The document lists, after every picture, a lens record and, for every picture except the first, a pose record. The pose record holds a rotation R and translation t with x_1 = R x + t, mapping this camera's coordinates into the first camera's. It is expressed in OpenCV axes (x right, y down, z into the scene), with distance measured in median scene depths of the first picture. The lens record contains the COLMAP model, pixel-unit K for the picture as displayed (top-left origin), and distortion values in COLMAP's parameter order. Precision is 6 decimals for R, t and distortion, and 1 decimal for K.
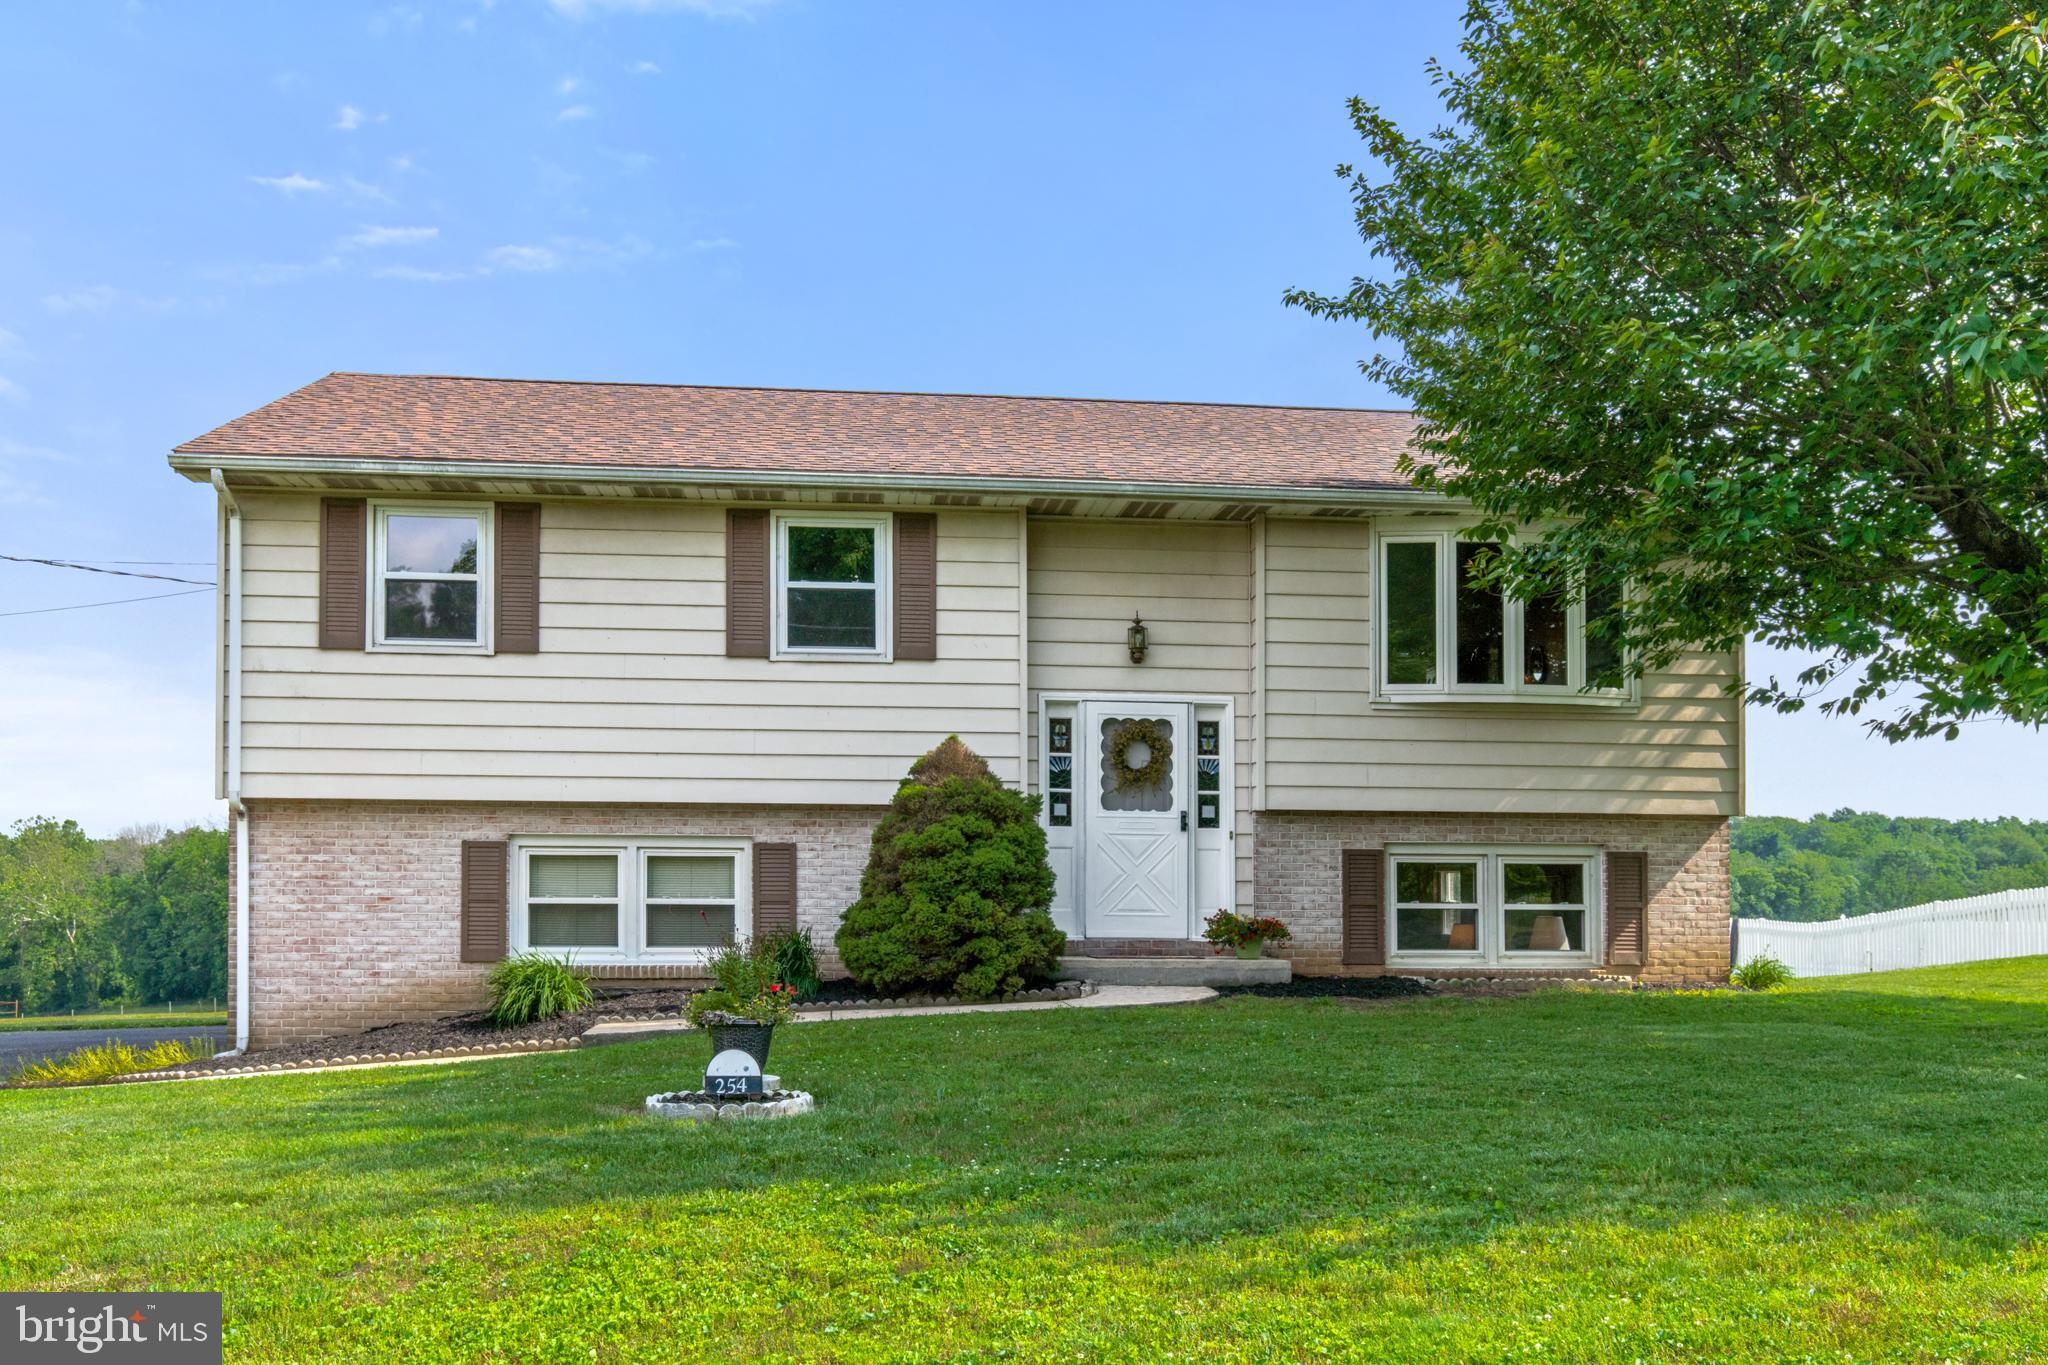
lens RADIAL K [[1609.6, 0, 1024.0], [0, 1609.6, 682.5], [0, 0, 1]] dist [0.001246, 0.002220]
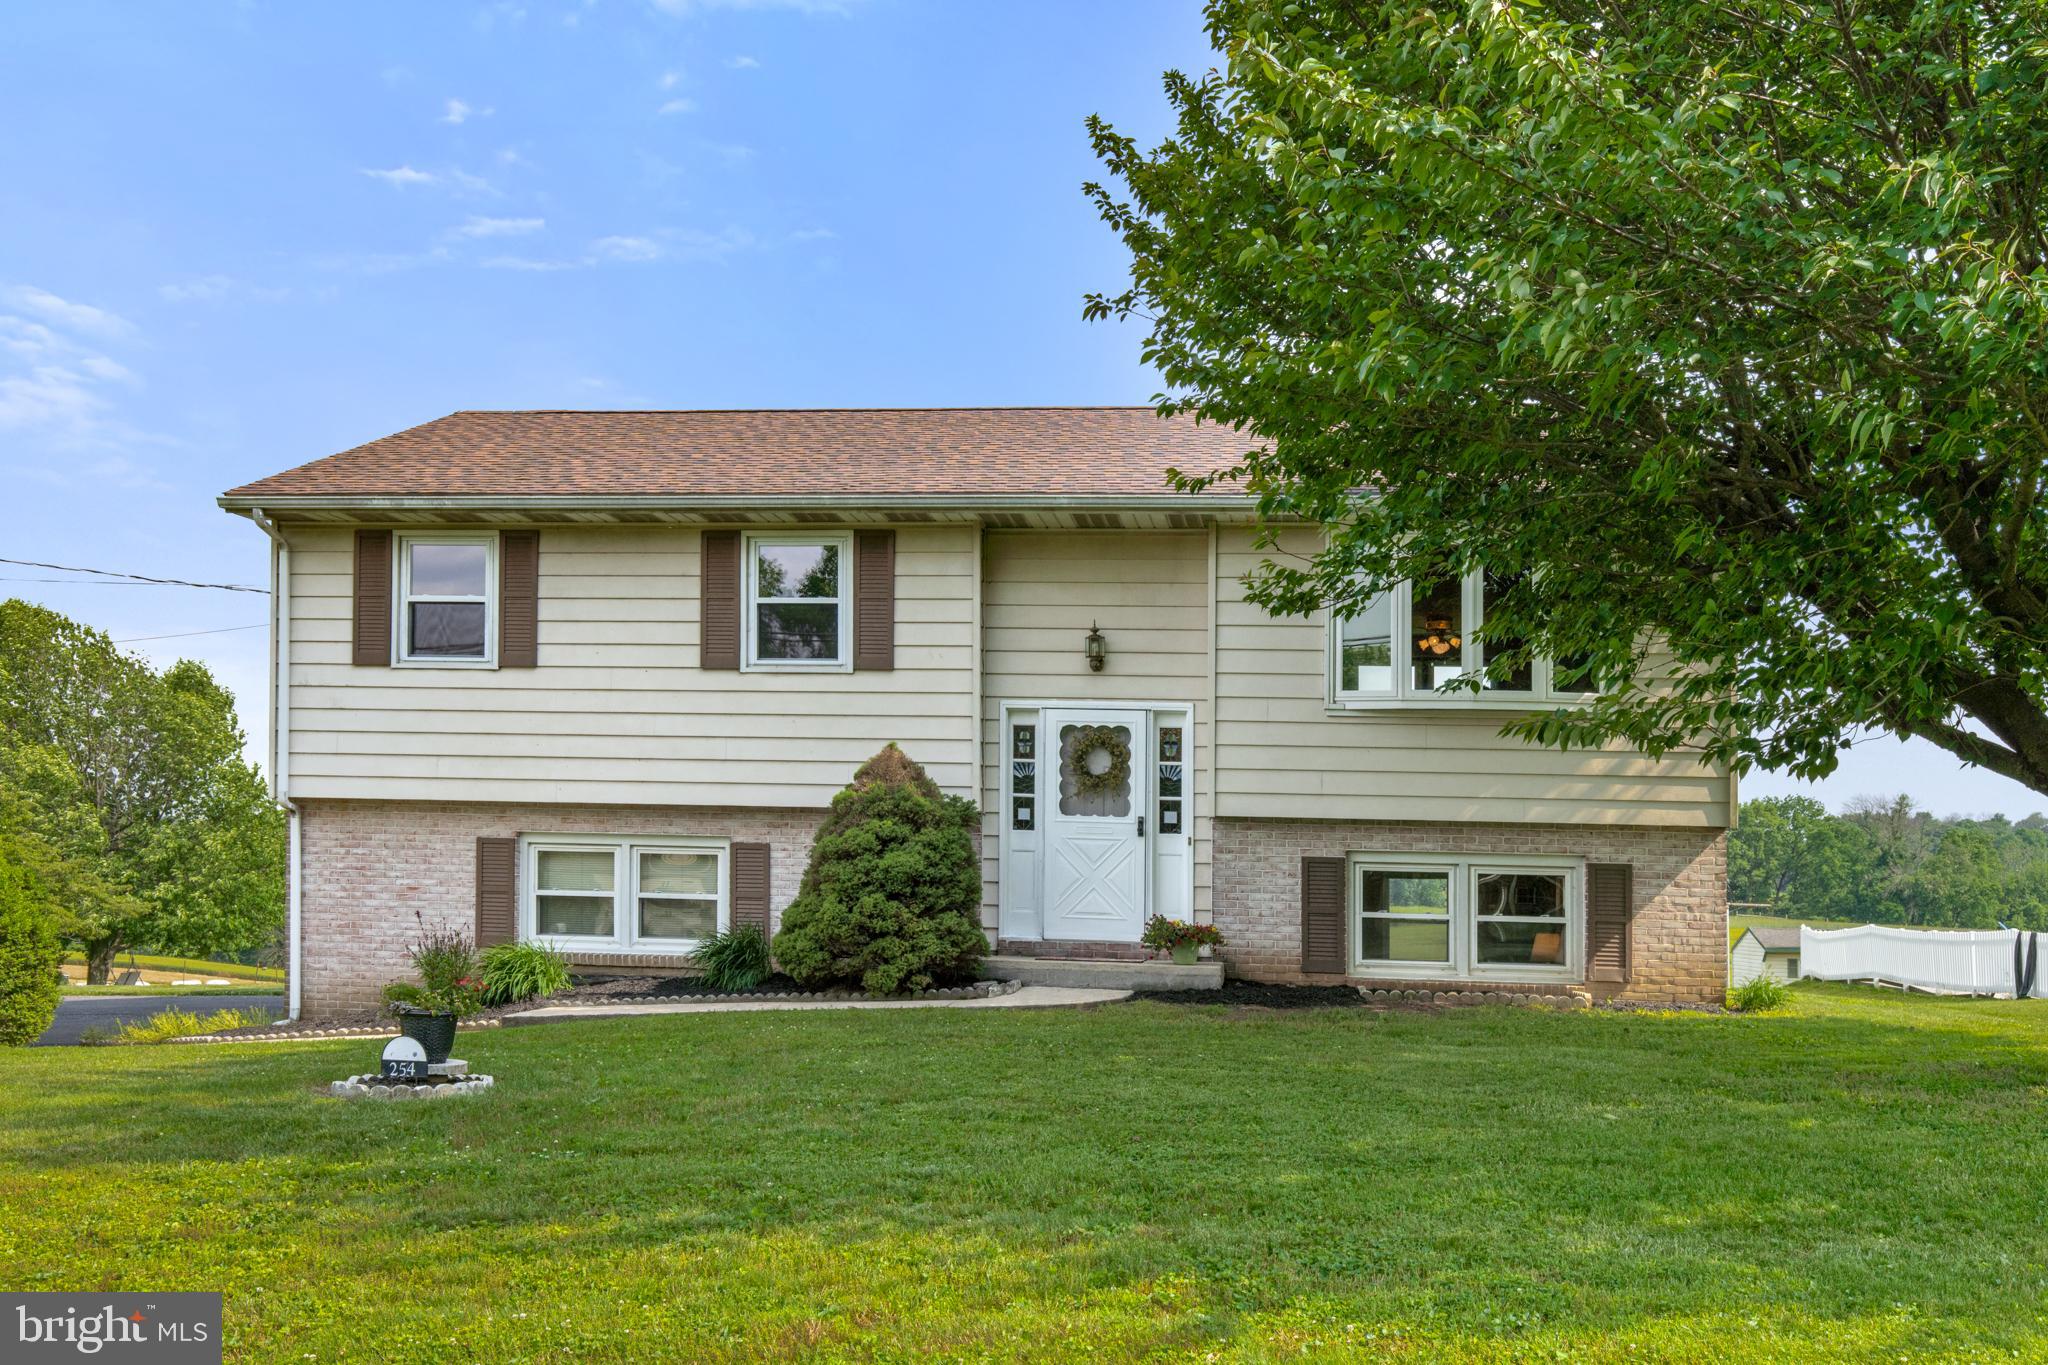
lens RADIAL K [[1580.7, 0, 1024.5], [0, 1580.7, 694.8], [0, 0, 1]] dist [0.006885, 0.000836]
pose [[0.979726, -0.005467, -0.200267, 0.236533], [0.007556, 0.999925, 0.009670, -0.007384], [0.200199, -0.010987, 0.979694, 0.011013]]
